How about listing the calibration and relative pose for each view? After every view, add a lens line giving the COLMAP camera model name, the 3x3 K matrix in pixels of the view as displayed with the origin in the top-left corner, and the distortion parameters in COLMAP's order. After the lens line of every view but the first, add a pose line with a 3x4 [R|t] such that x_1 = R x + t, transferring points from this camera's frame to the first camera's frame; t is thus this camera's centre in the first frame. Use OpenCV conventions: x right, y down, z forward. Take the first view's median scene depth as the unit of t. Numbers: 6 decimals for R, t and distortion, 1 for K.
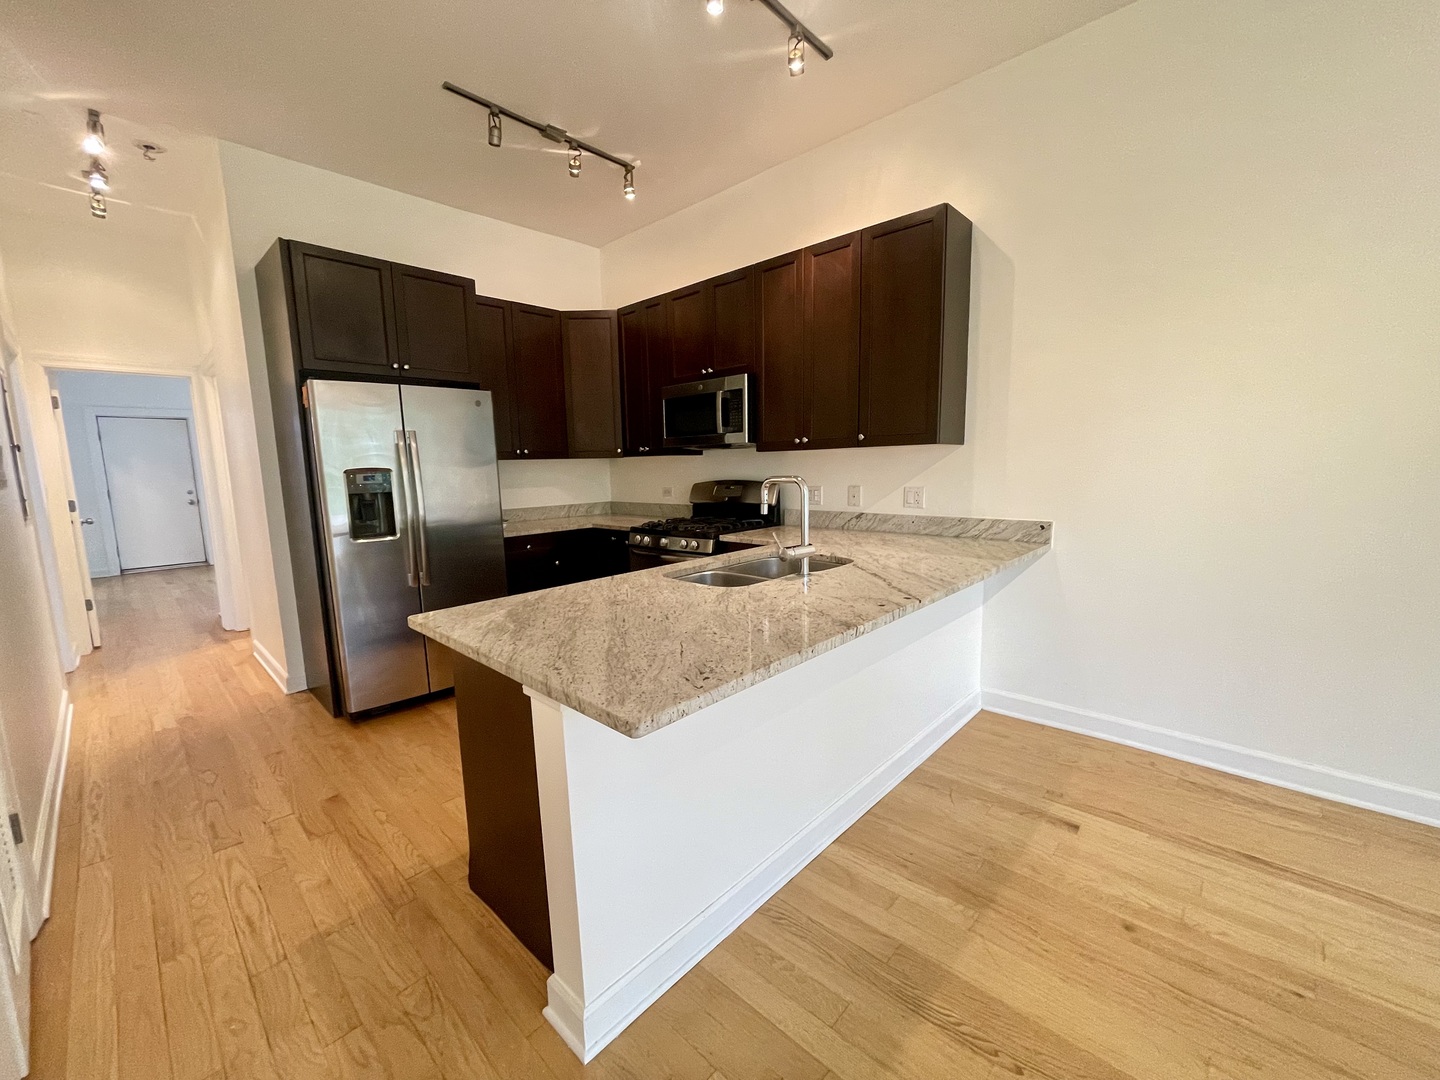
lens RADIAL K [[575.6, 0, 720.0], [0, 575.6, 540.0], [0, 0, 1]] dist [-0.000441, 0.000041]
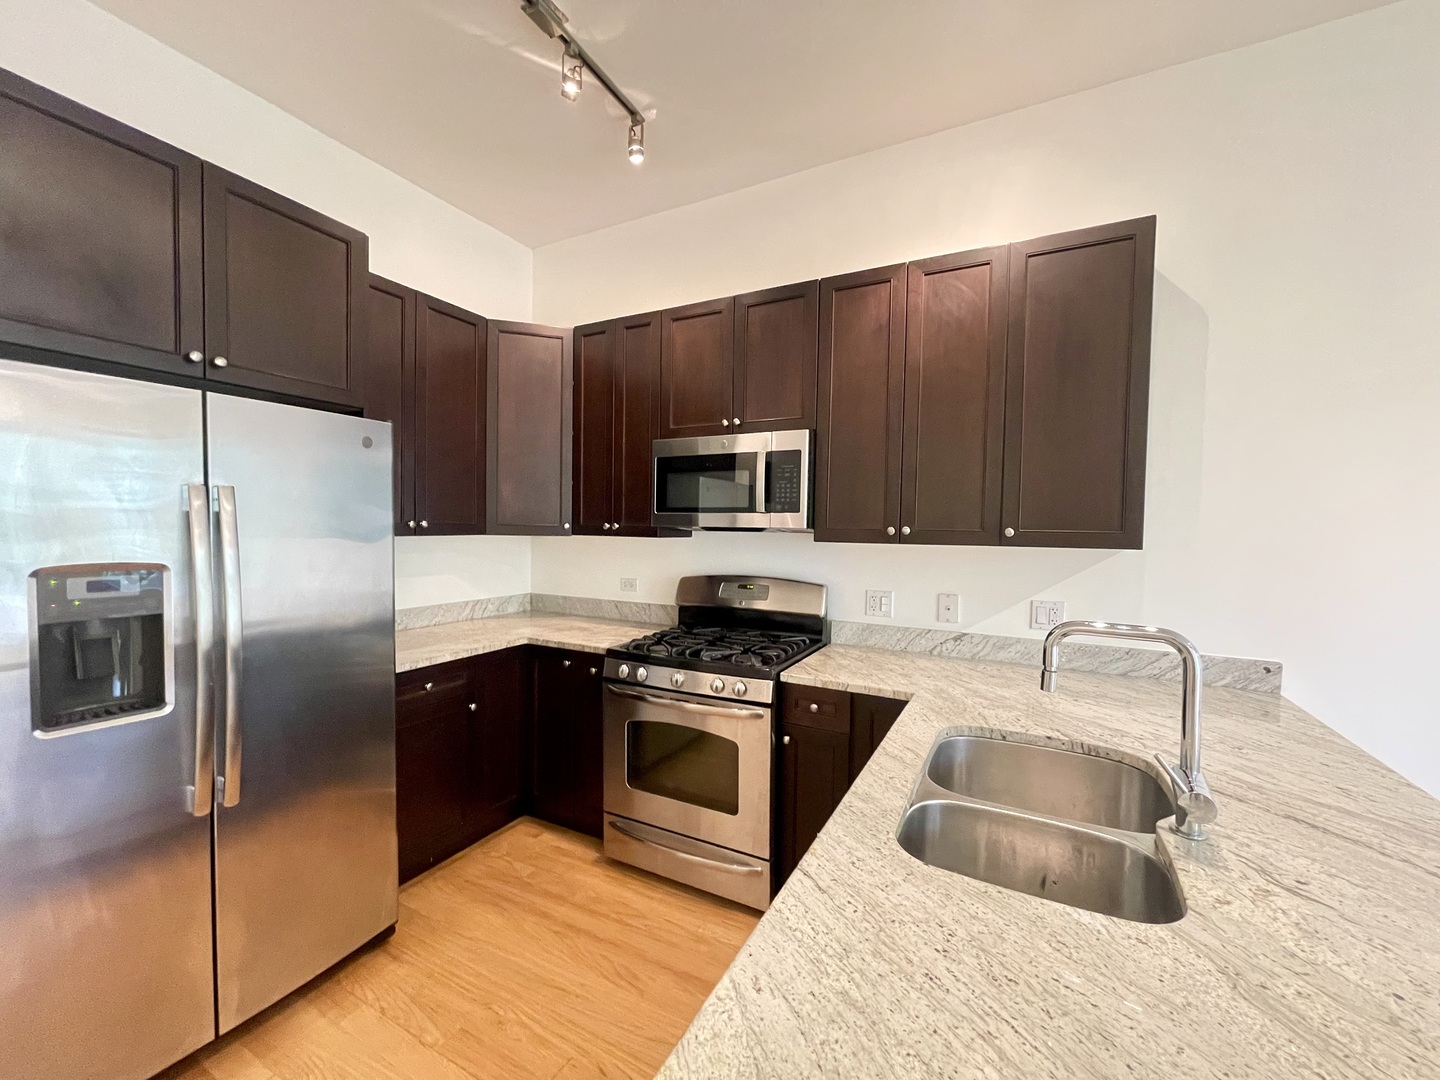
lens RADIAL K [[583.1, 0, 720.0], [0, 583.1, 540.0], [0, 0, 1]] dist [0.011773, -0.000054]
pose [[0.964647, 0.031059, 0.261708, -0.229420], [-0.002264, 0.993972, -0.109614, -0.079830], [-0.263535, 0.105147, 0.958902, 0.366823]]
